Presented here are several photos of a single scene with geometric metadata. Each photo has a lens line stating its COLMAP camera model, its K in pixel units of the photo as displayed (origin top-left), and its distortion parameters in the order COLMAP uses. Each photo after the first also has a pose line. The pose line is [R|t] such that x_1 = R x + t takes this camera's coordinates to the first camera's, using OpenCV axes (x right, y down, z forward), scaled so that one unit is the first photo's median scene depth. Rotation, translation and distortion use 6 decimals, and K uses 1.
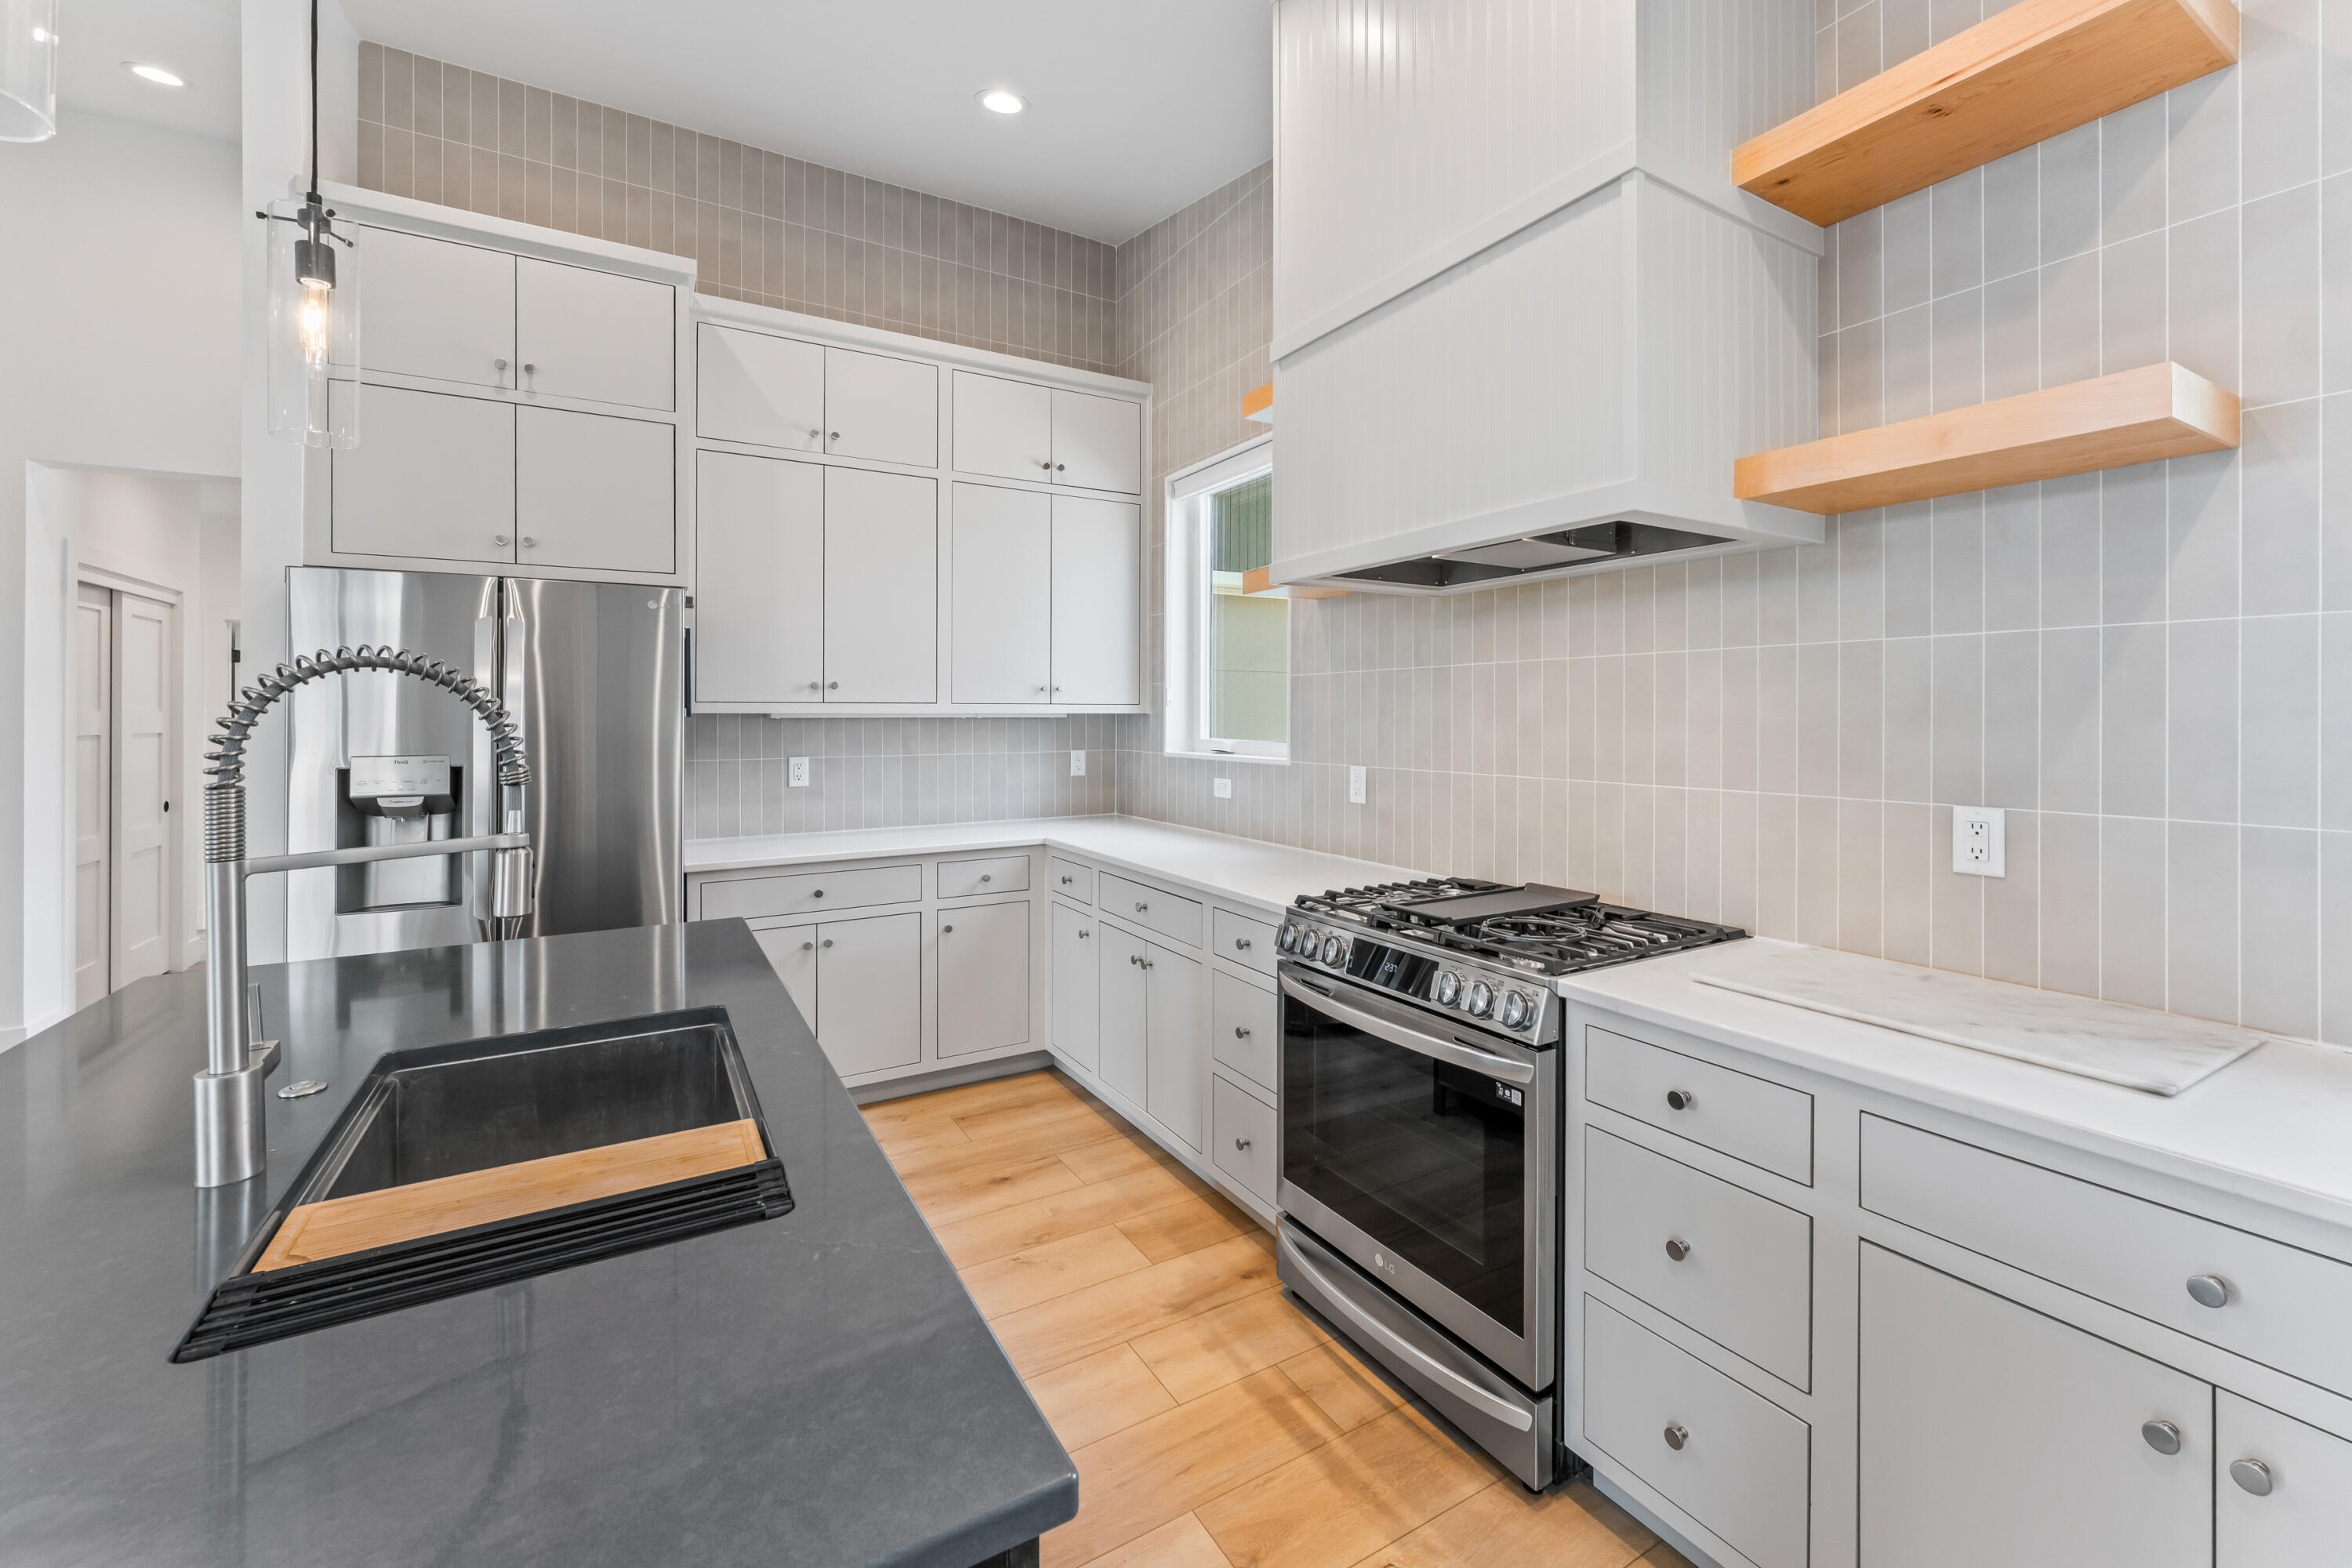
lens RADIAL K [[961.5, 0, 1188.0], [0, 961.5, 716.5], [0, 0, 1]] dist [-0.001075, -0.001026]
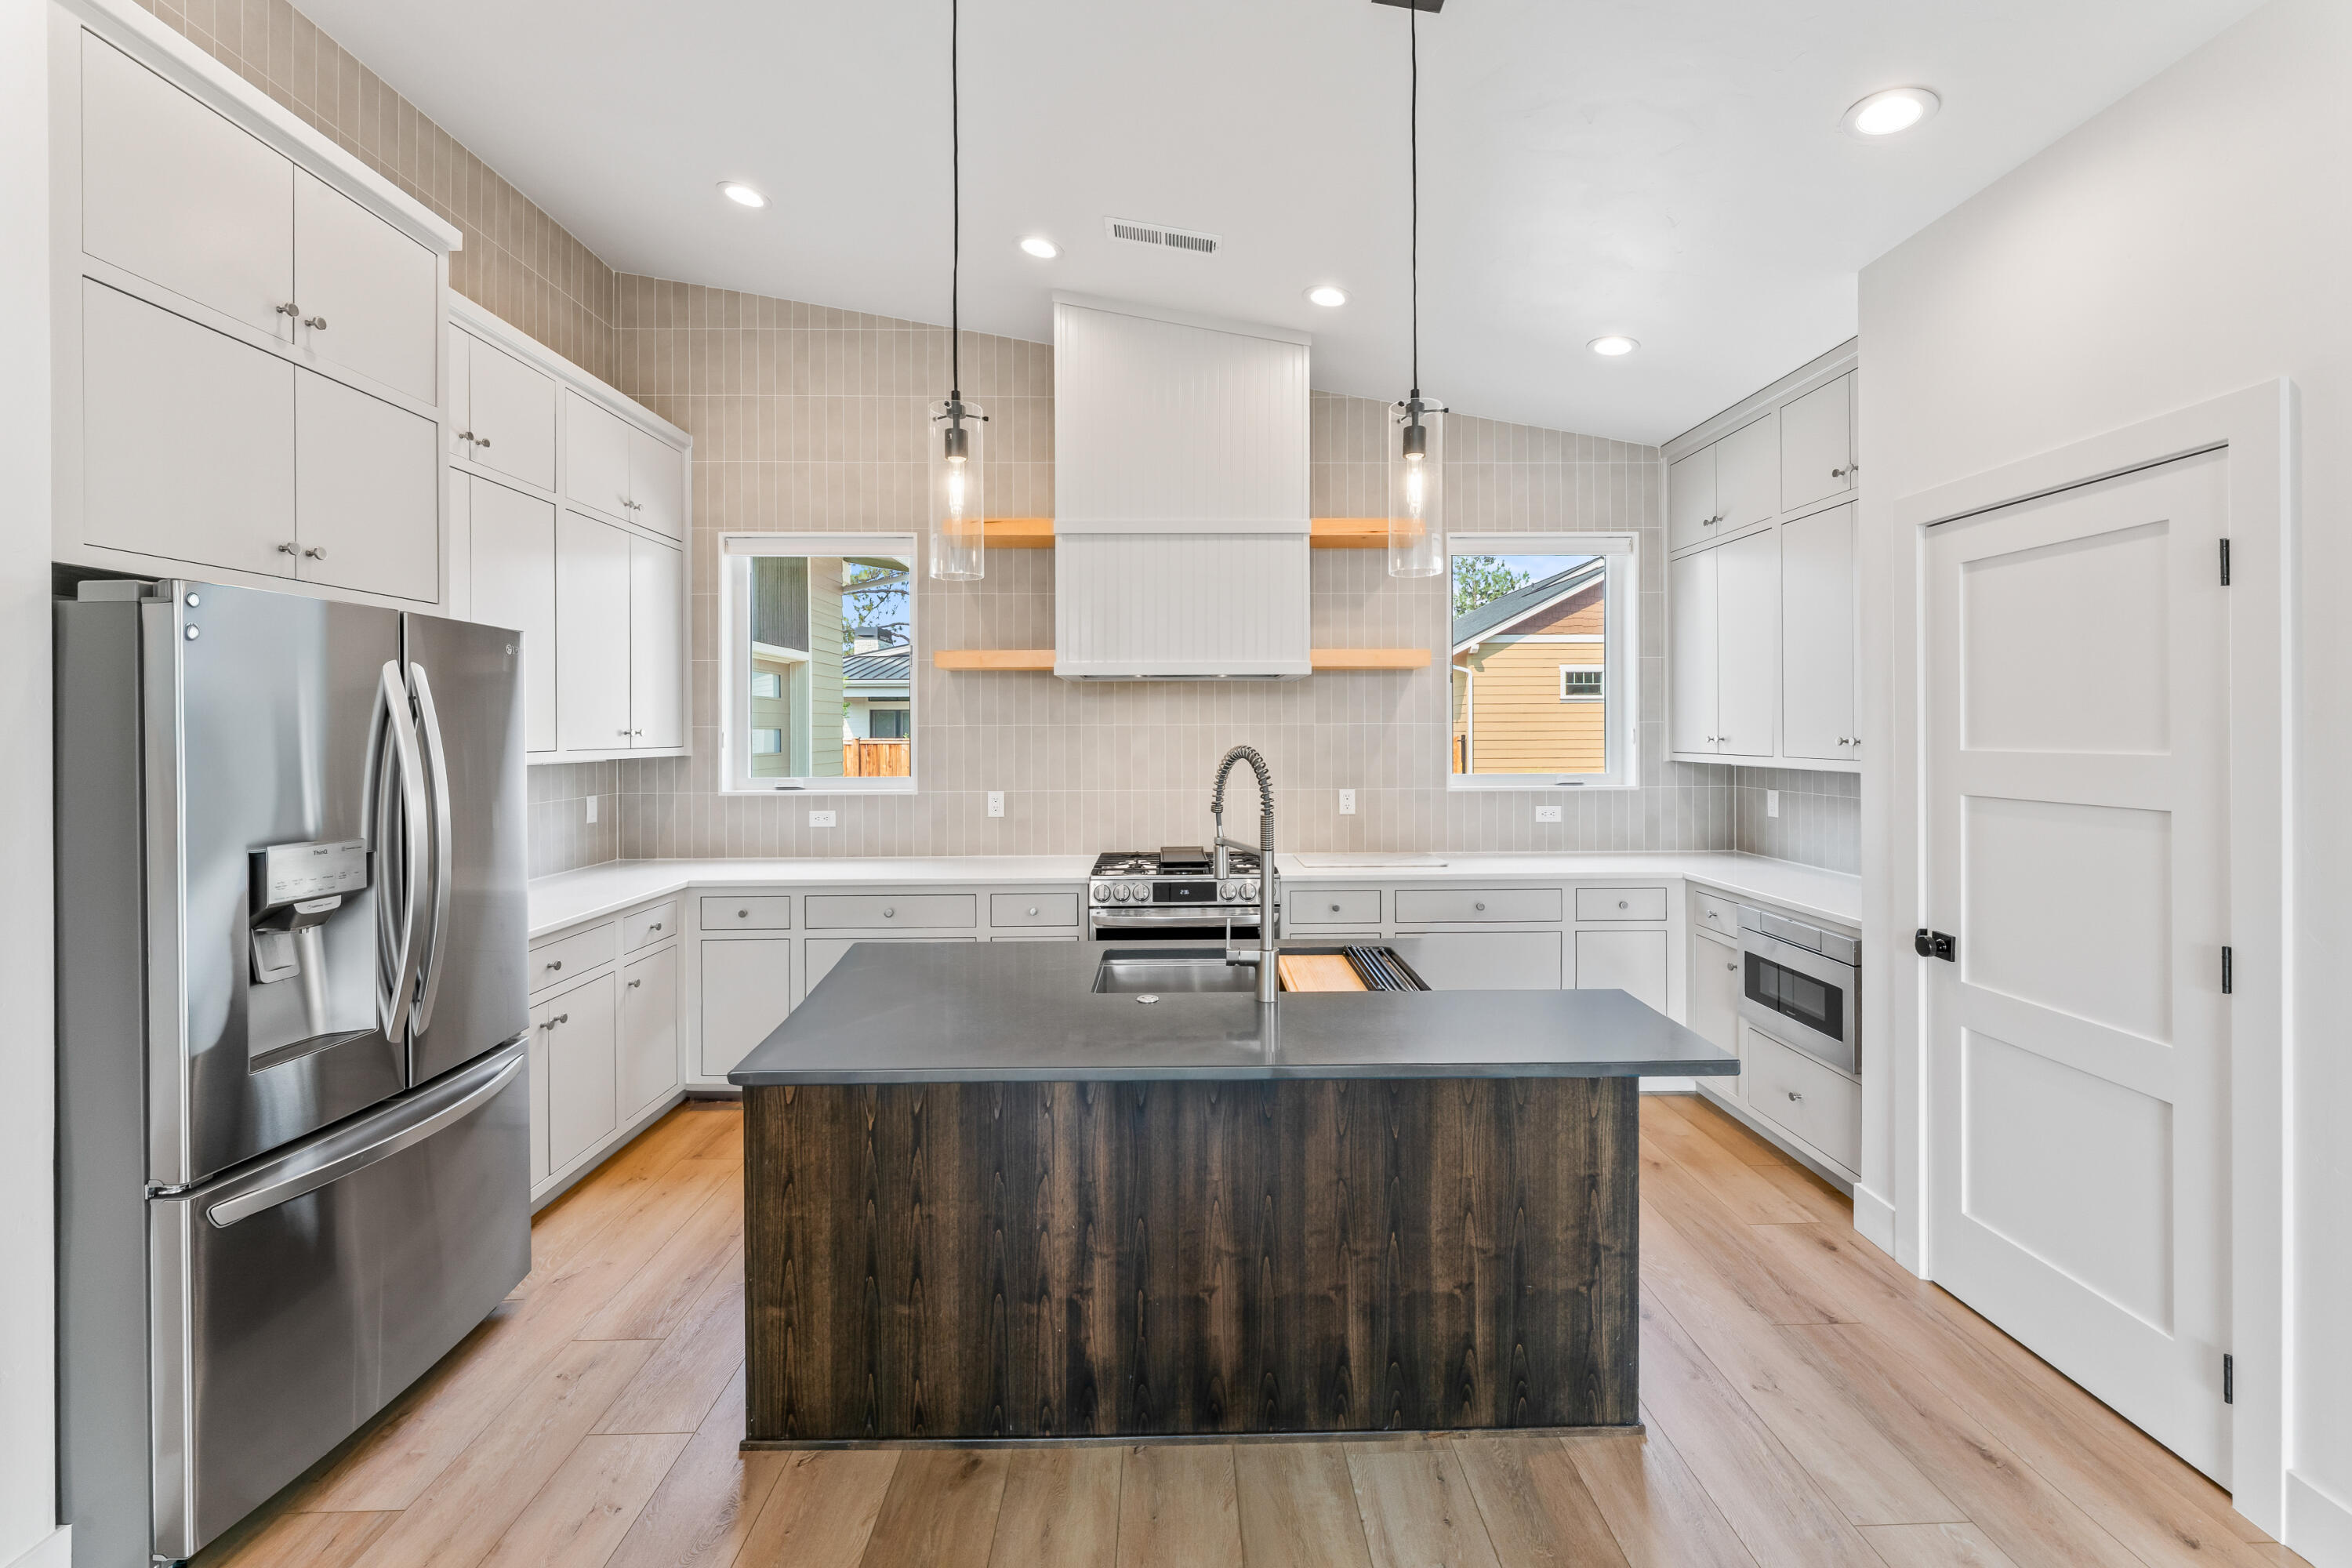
lens RADIAL K [[961.5, 0, 1201.0], [0, 961.5, 724.8], [0, 0, 1]] dist [-0.001075, -0.001026]
pose [[0.488256, 0.004894, 0.872687, -0.815355], [0.004768, 0.999954, -0.008276, -0.030255], [-0.872688, 0.008202, 0.488210, 0.024748]]
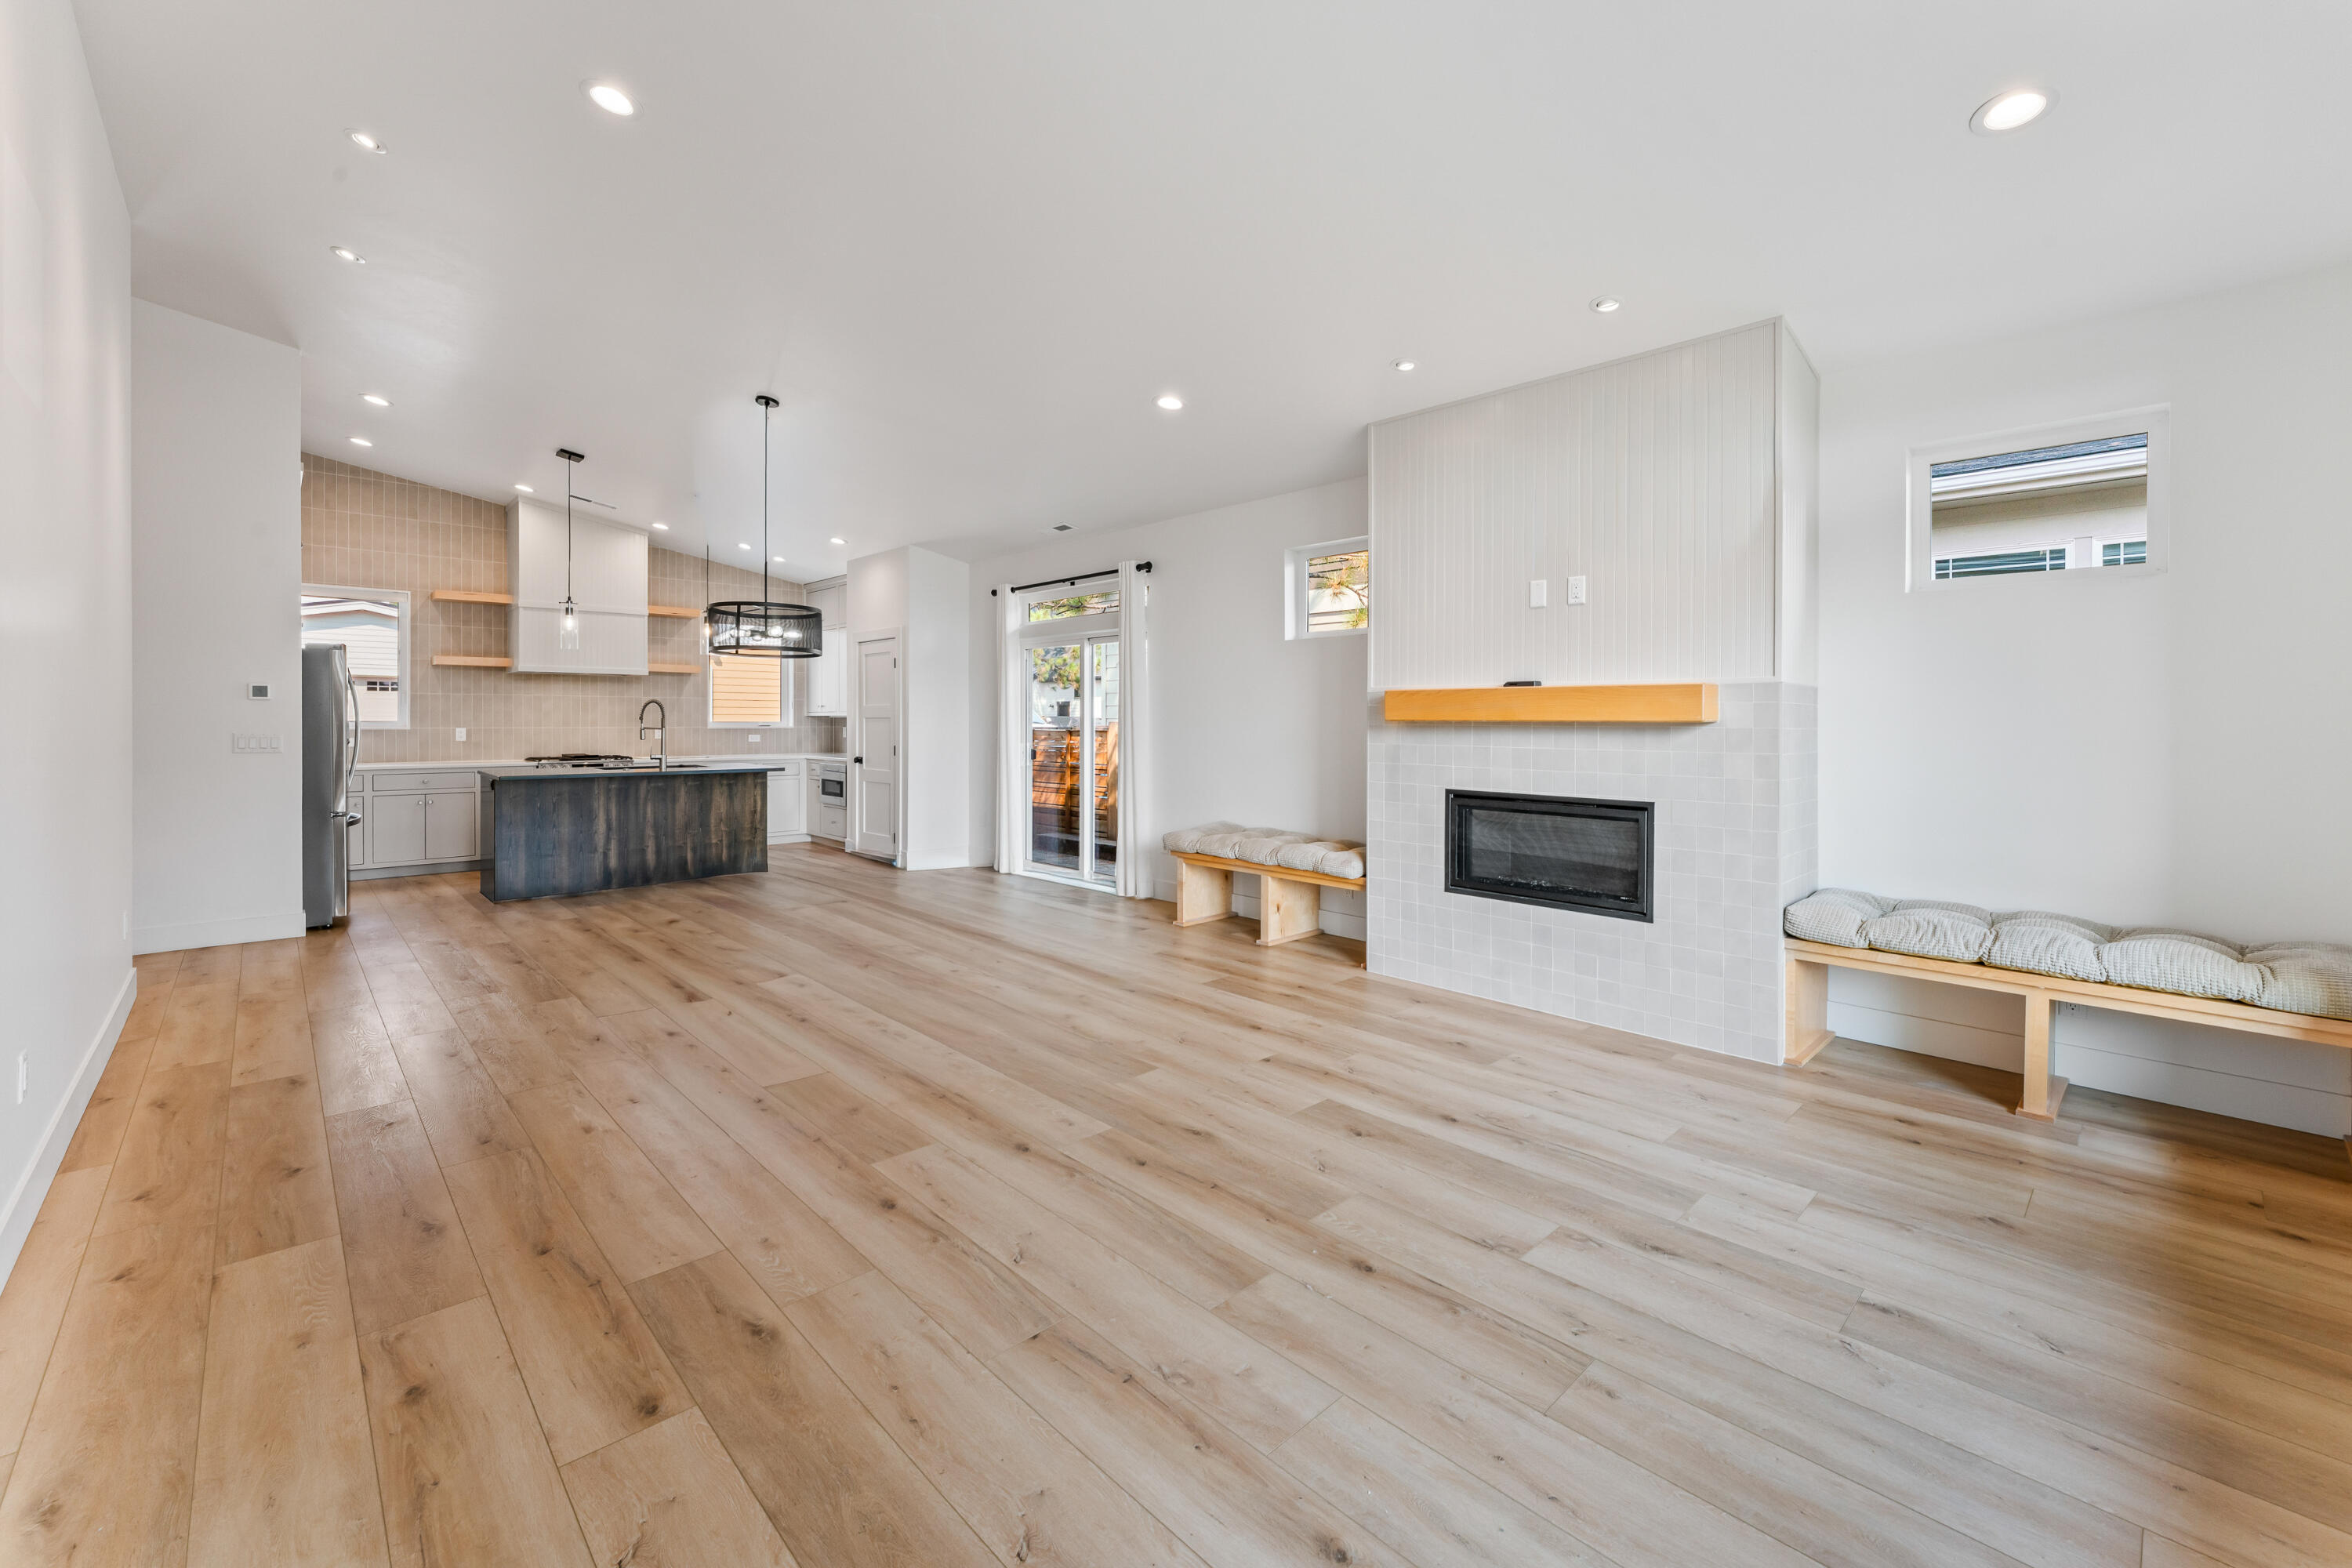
lens RADIAL K [[961.5, 0, 1175.1], [0, 961.5, 736.4], [0, 0, 1]] dist [-0.001075, -0.001026]
pose [[-0.212437, -0.014273, 0.977071, -2.634135], [-0.001847, 0.999897, 0.014204, 0.029304], [-0.977173, 0.001213, -0.212442, -0.386645]]
